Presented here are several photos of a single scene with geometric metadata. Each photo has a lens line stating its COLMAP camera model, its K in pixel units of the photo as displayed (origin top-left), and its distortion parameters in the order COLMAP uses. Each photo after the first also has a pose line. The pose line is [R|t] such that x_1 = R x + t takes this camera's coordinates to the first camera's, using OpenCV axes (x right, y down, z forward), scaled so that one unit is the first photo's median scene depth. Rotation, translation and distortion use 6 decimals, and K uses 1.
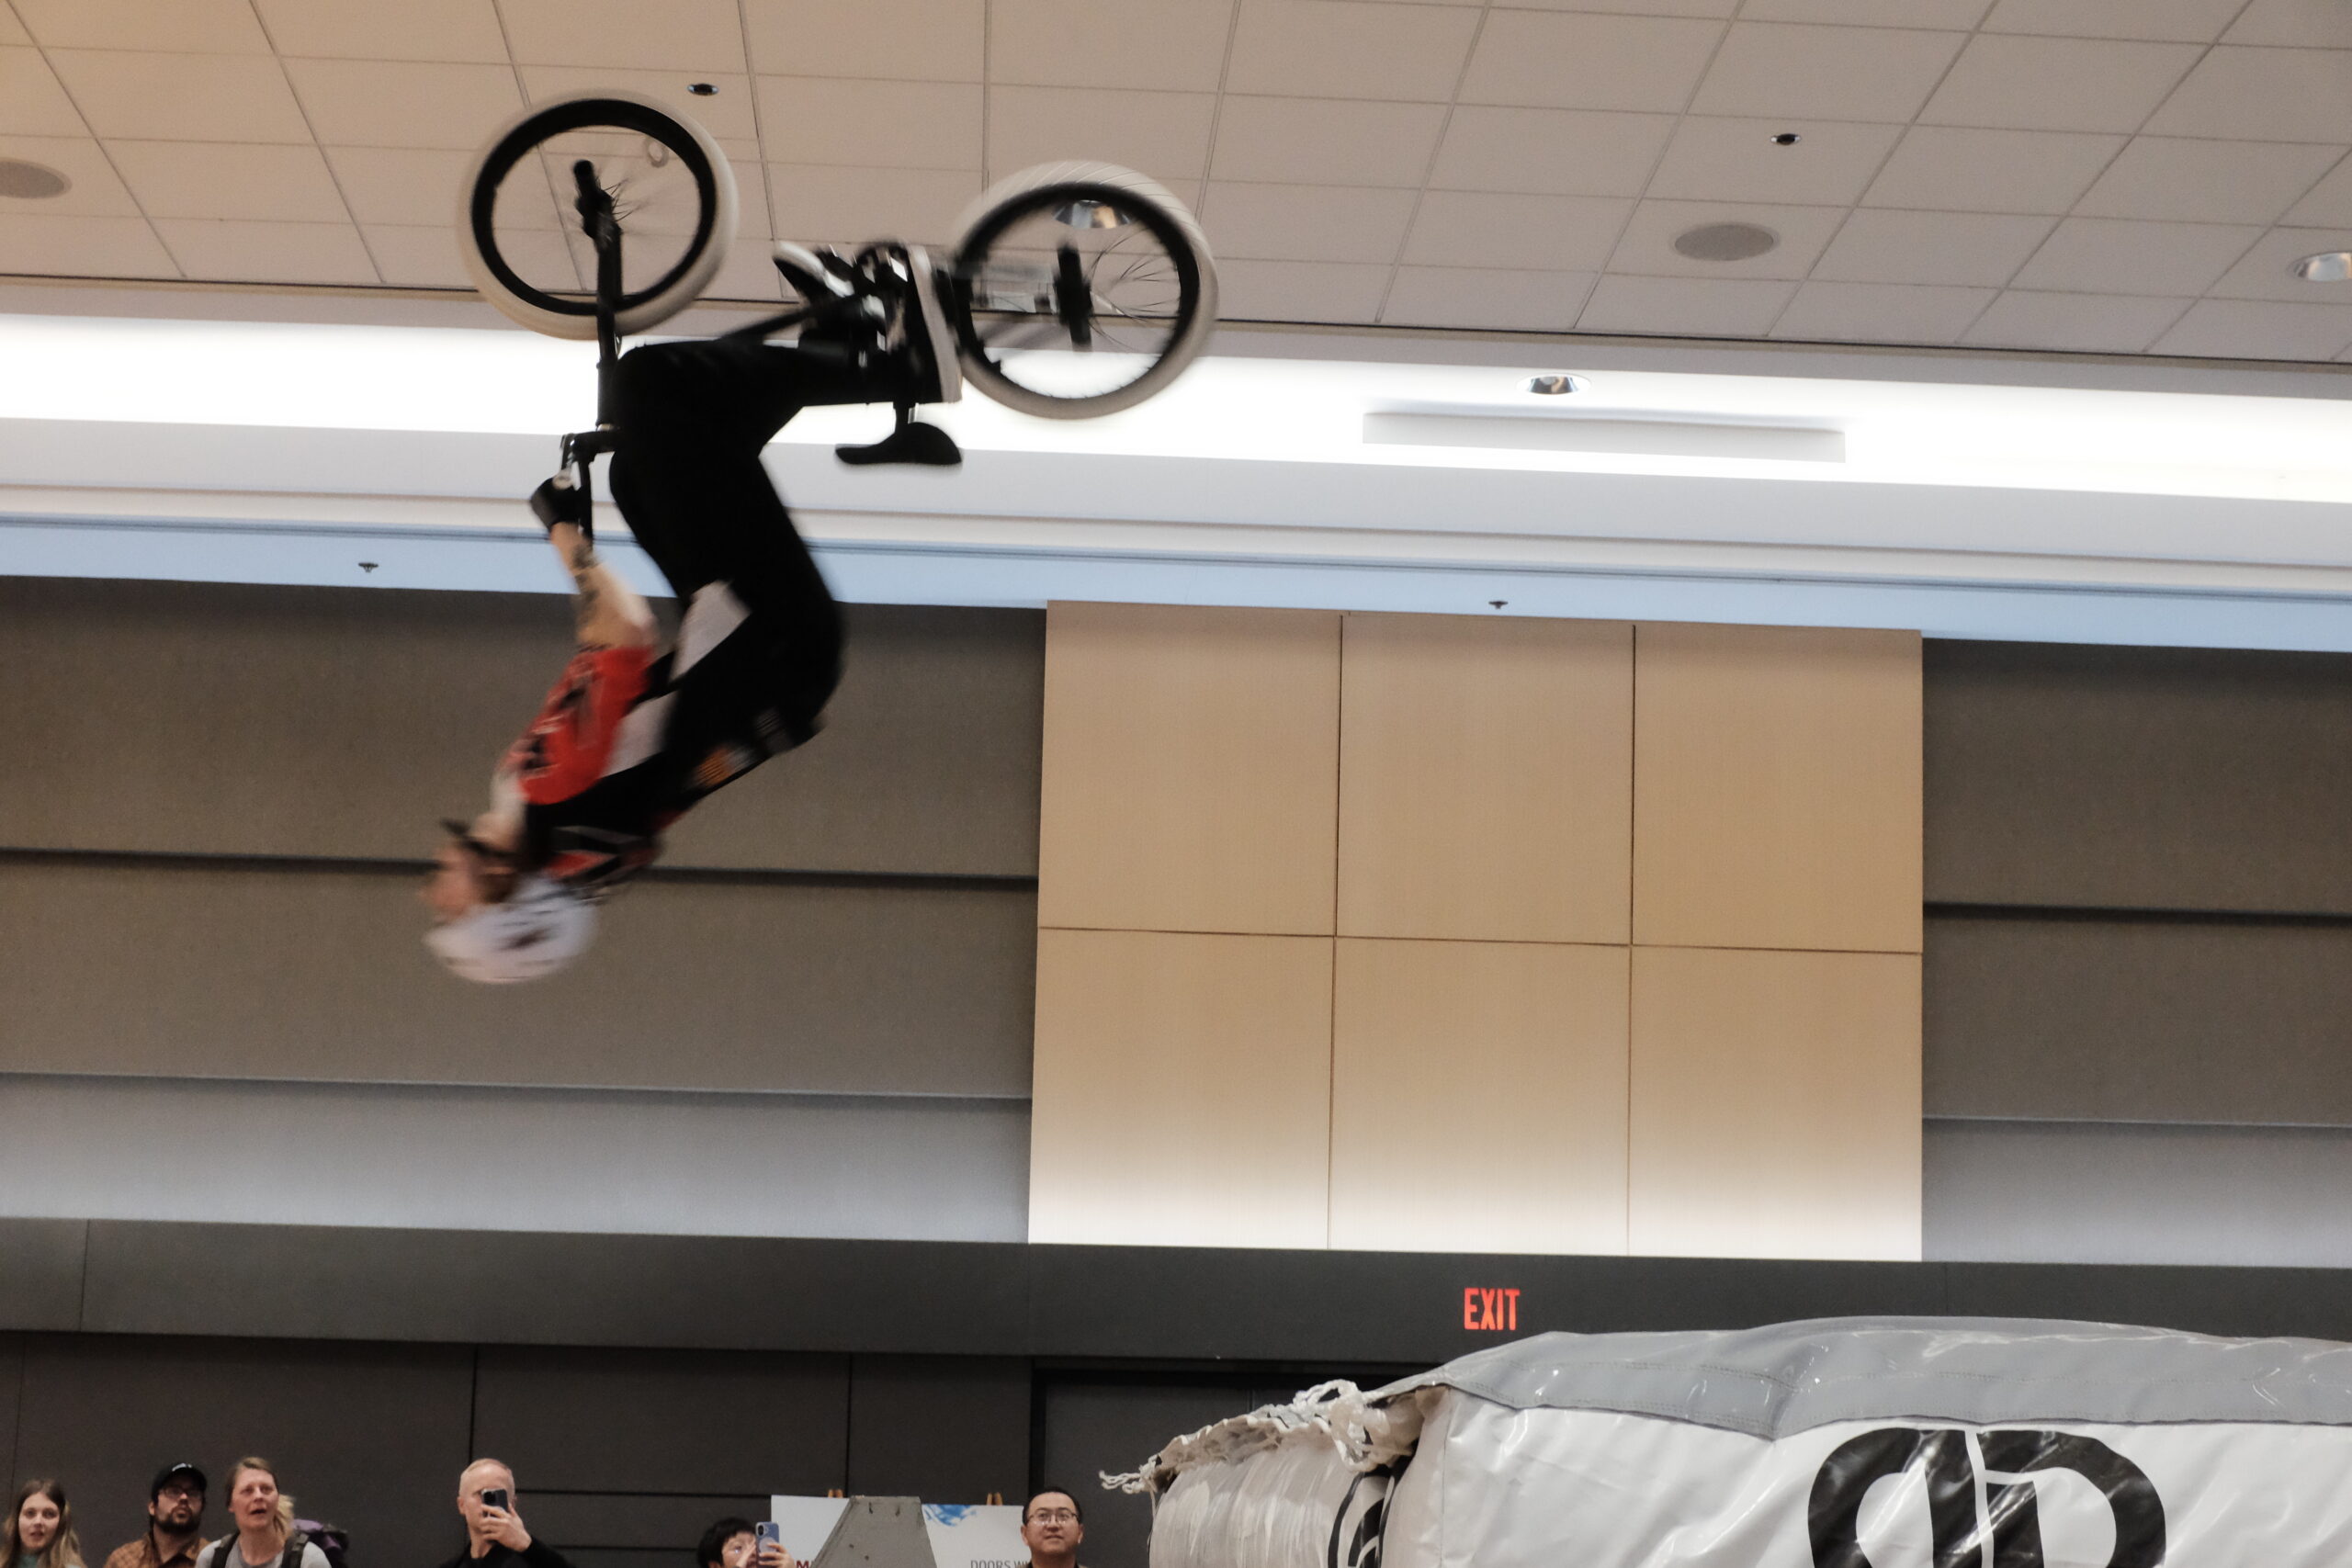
lens RADIAL K [[3640.9, 0, 1201.5], [0, 3640.9, 765.4], [0, 0, 1]] dist [-0.047130, 0.000000]
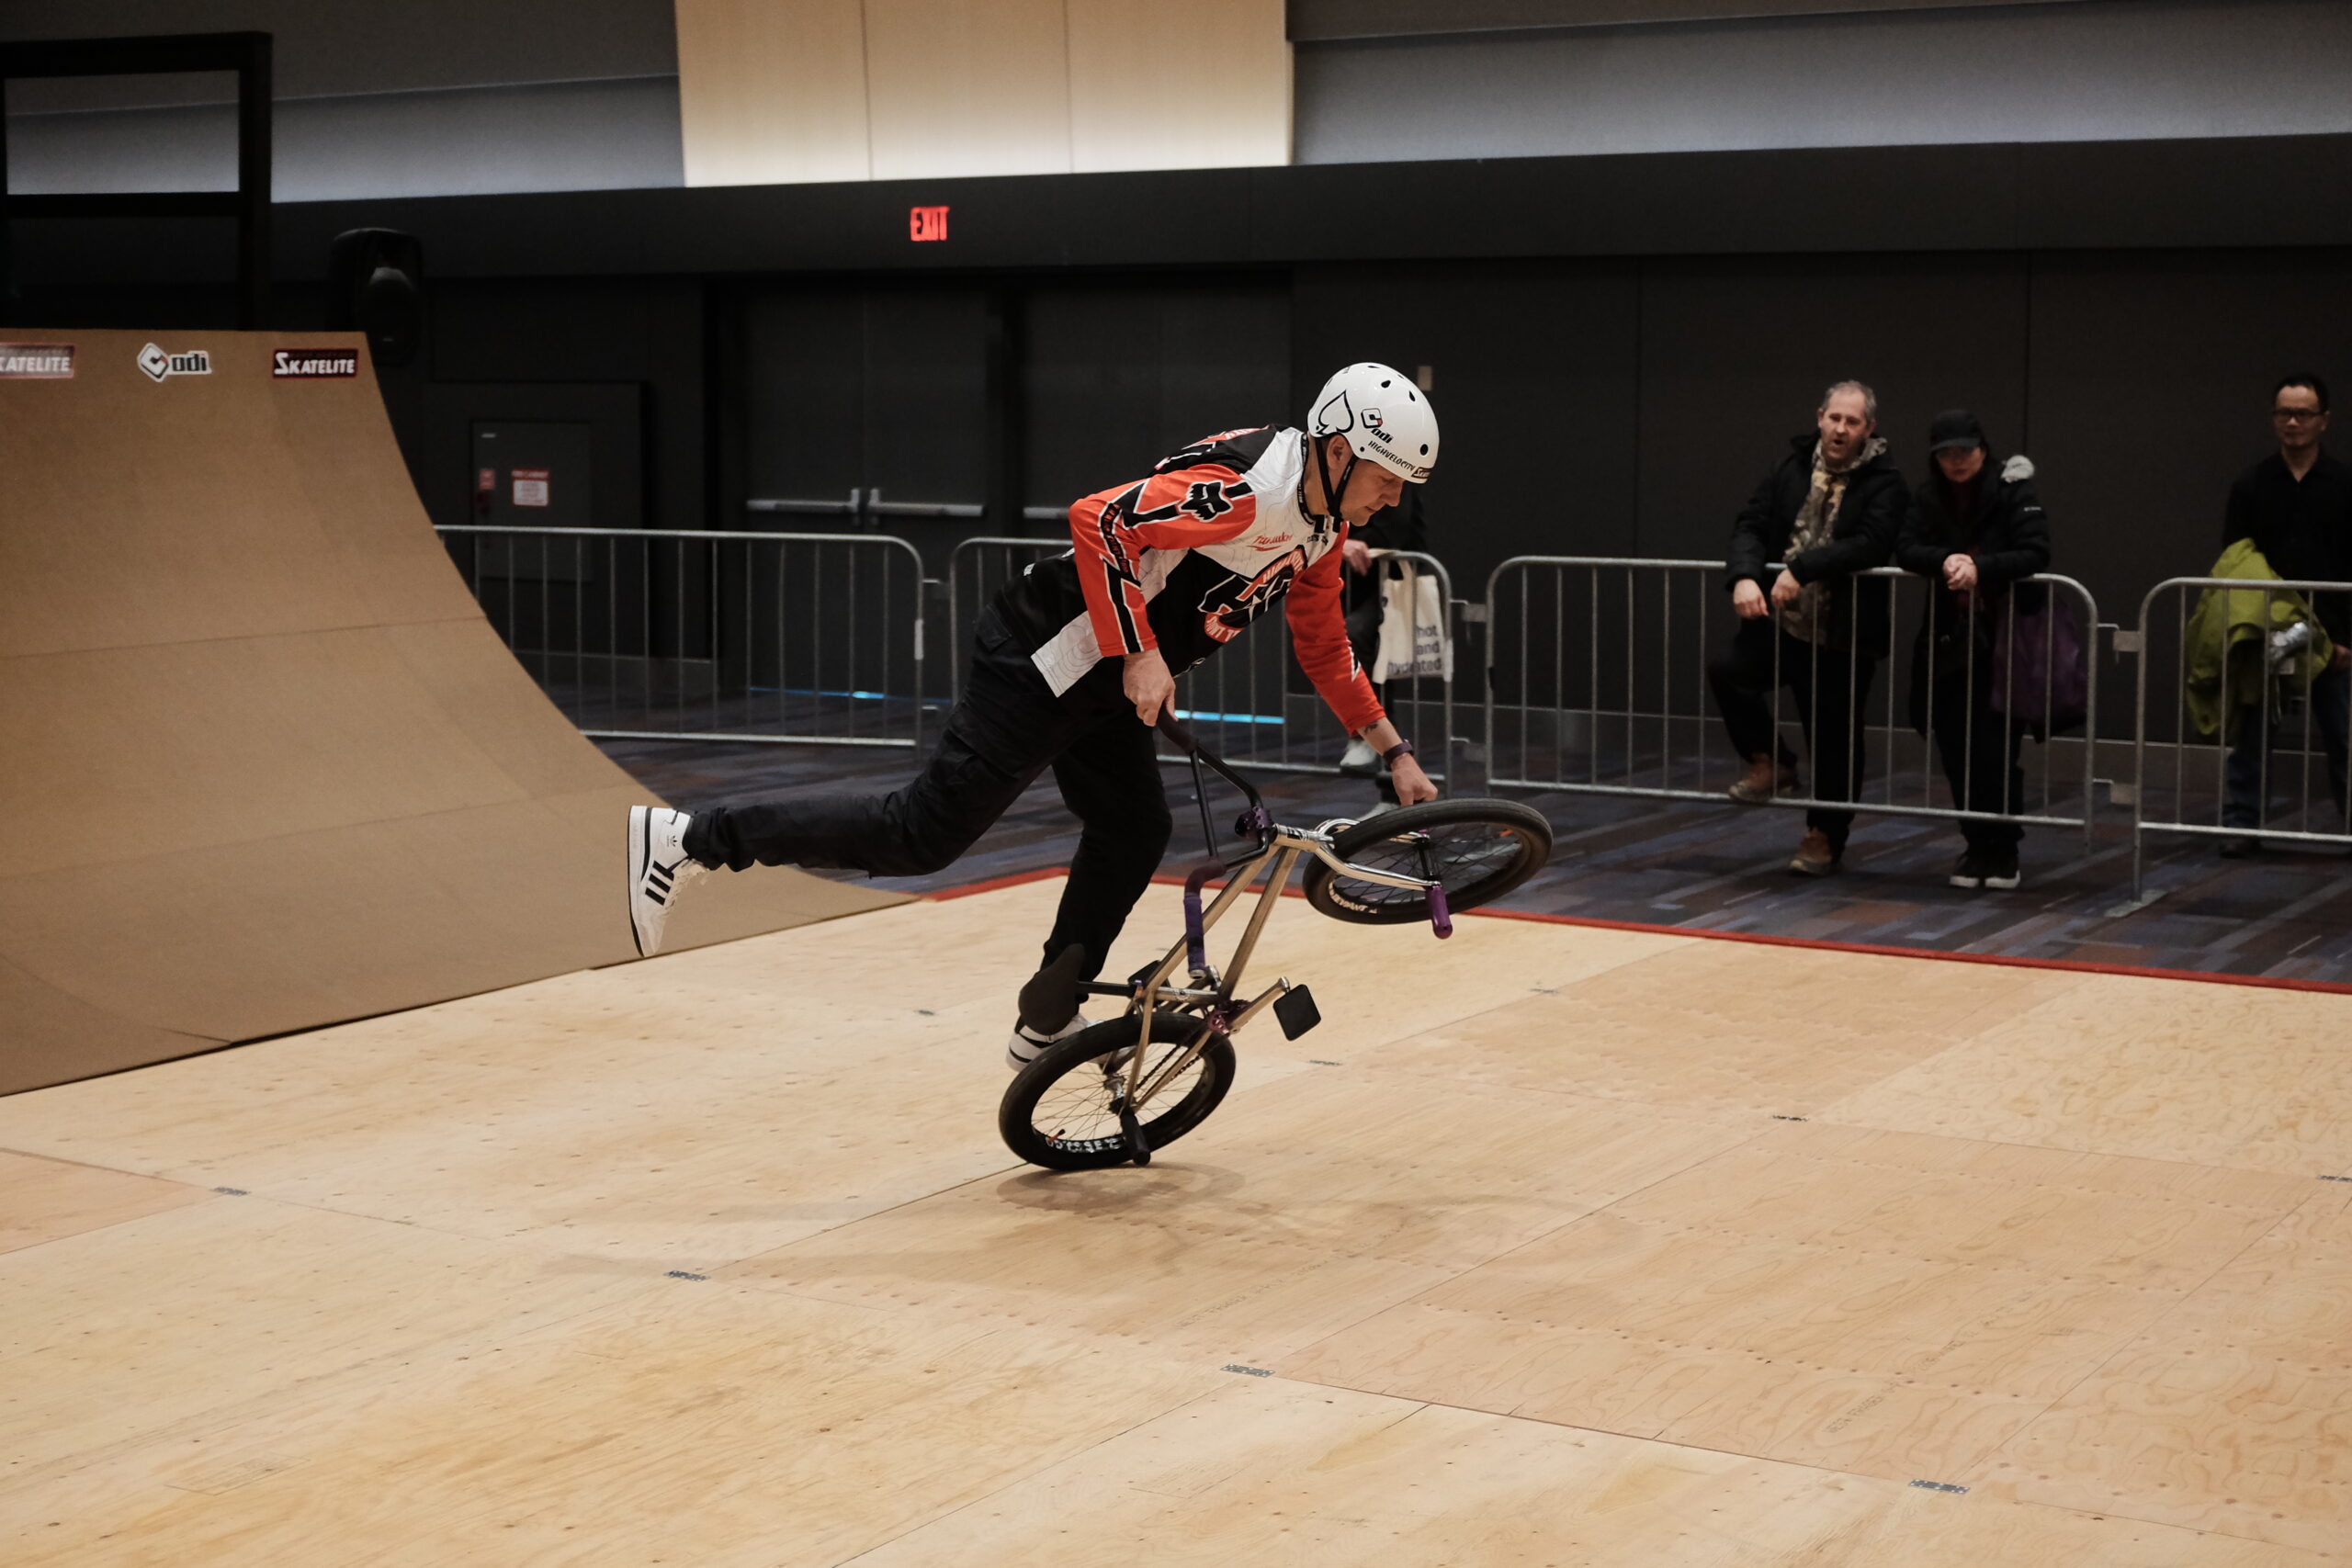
lens RADIAL K [[3640.9, 0, 1182.4], [0, 3640.9, 781.2], [0, 0, 1]] dist [-0.047130, 0.000000]
pose [[0.817723, 0.047542, -0.573645, 0.895263], [0.125662, 0.957801, 0.258508, 0.021635], [0.561728, -0.283473, 0.777242, 0.024766]]
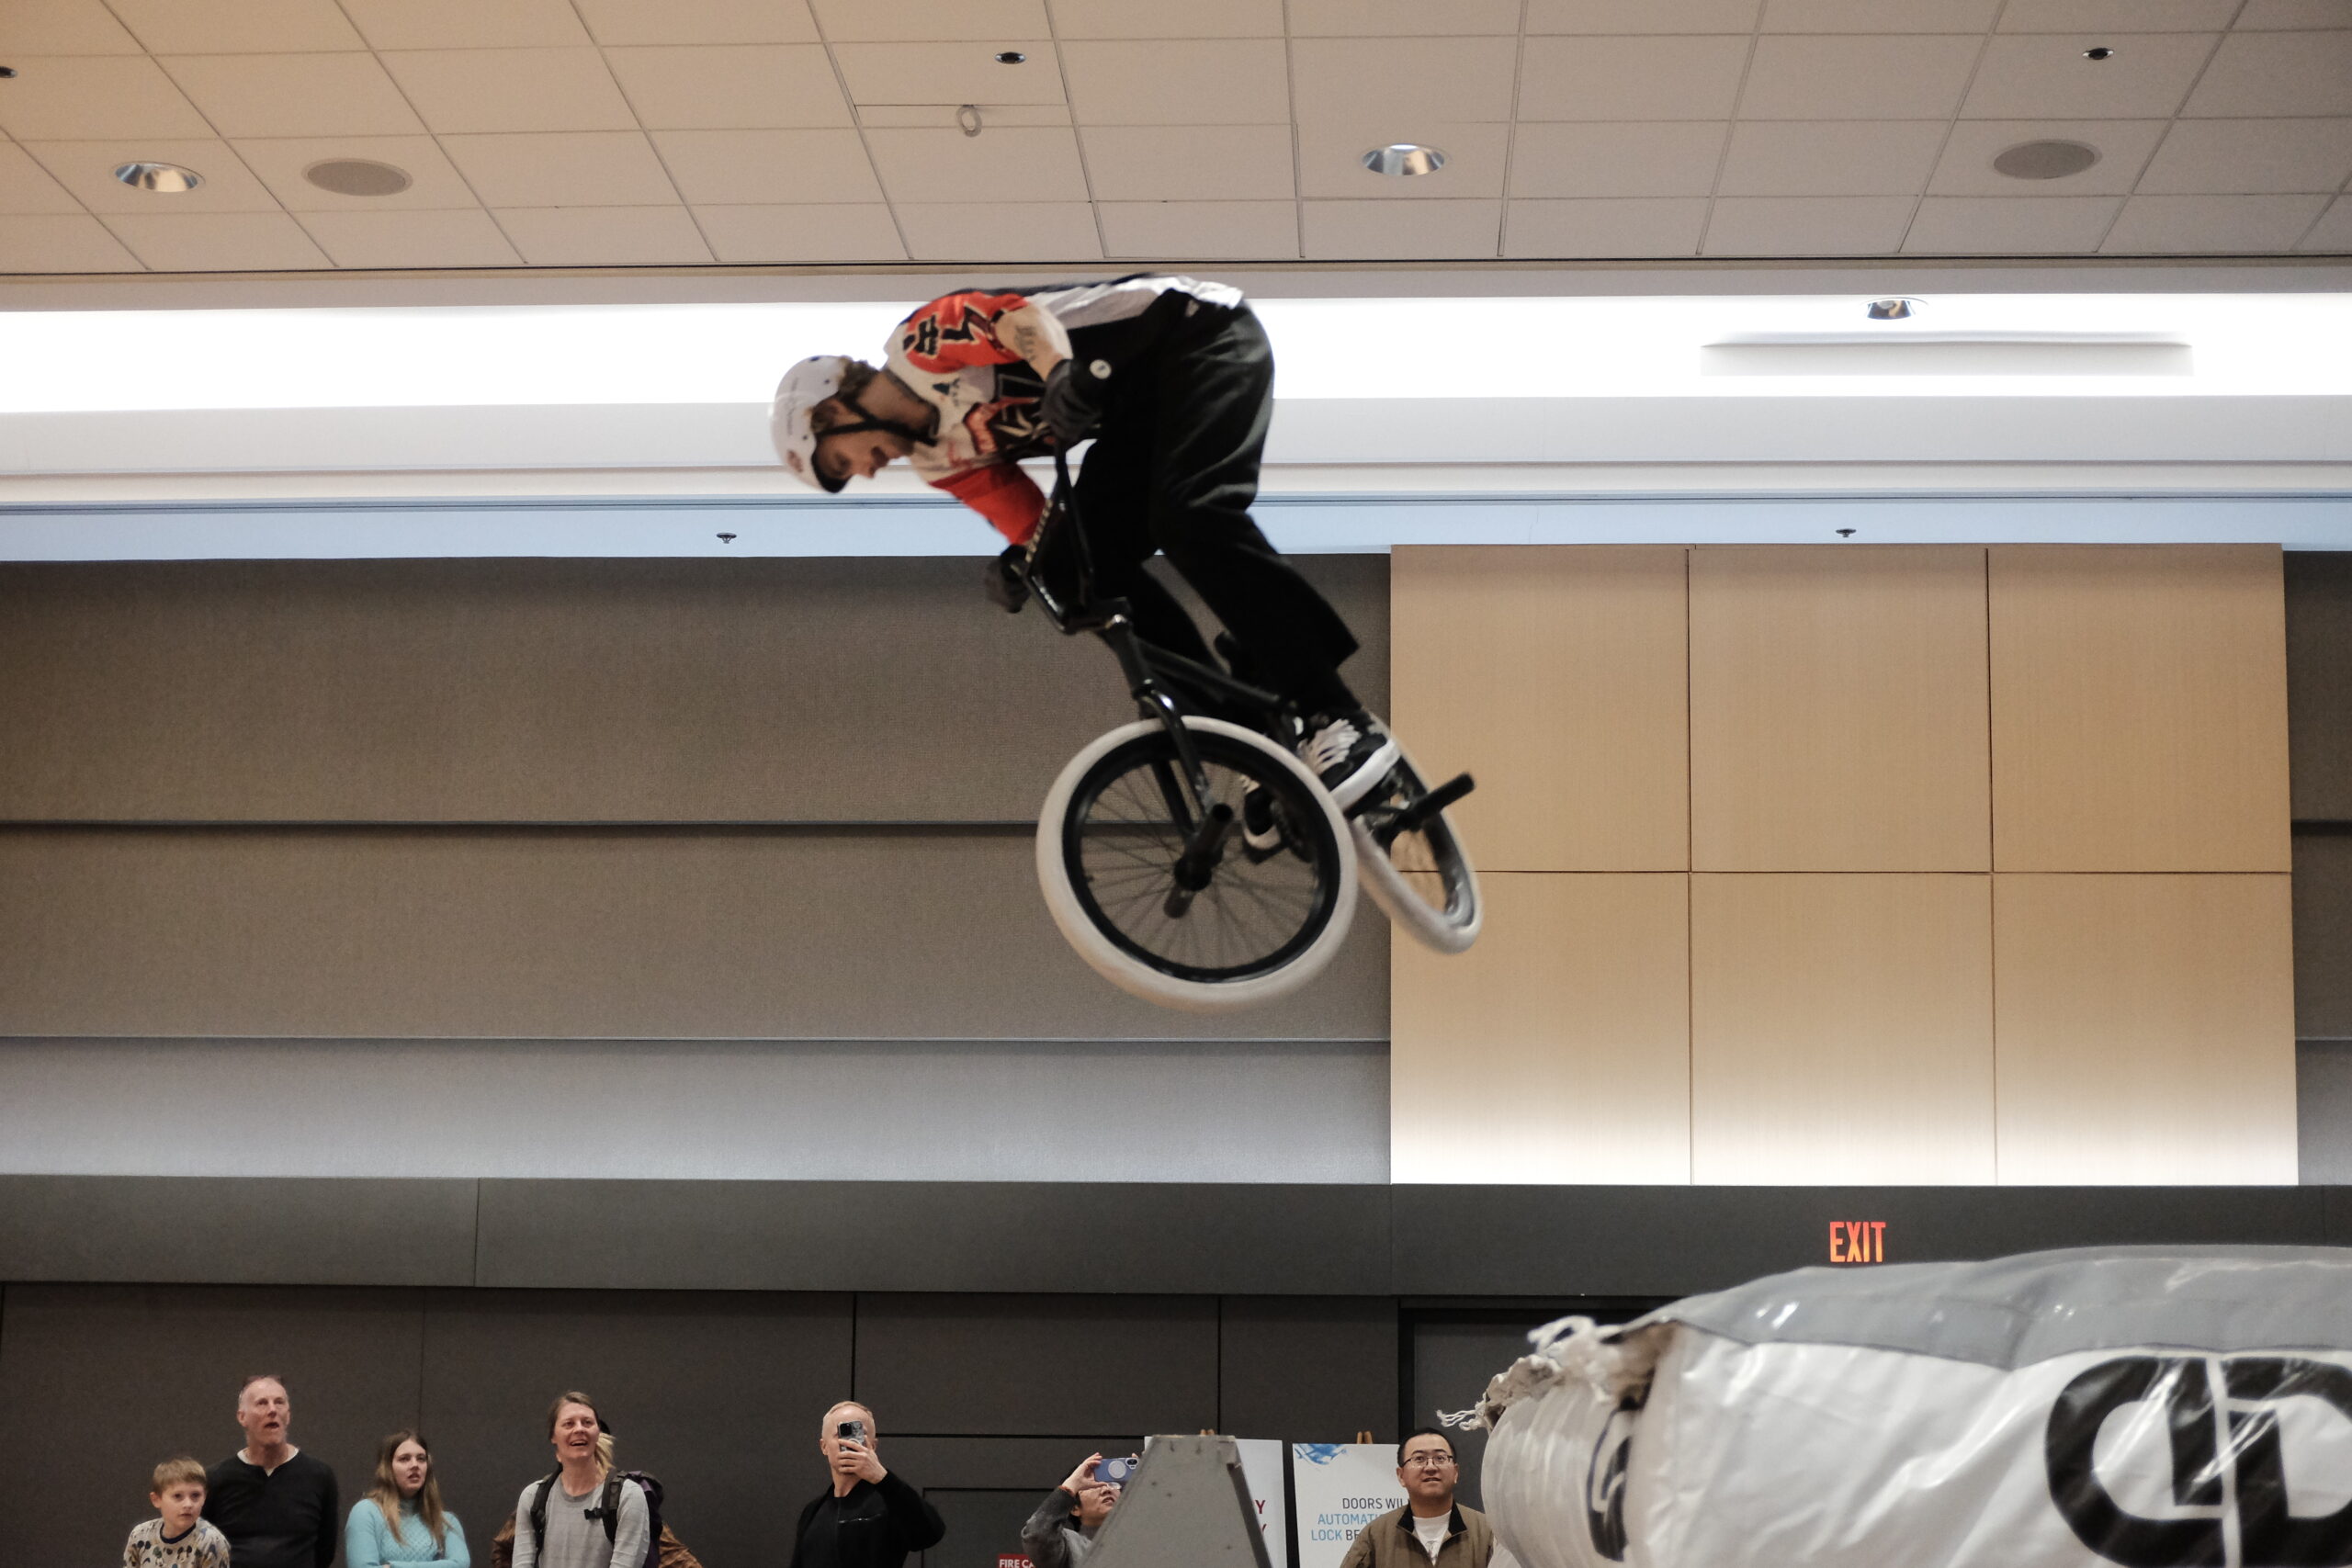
lens RADIAL K [[3640.9, 0, 1183.7], [0, 3640.9, 780.3], [0, 0, 1]] dist [-0.047130, 0.000000]
pose [[0.992921, -0.029798, -0.114982, 0.015083], [0.032138, 0.999311, 0.018545, -0.001019], [0.114350, -0.022109, 0.993194, -0.005770]]
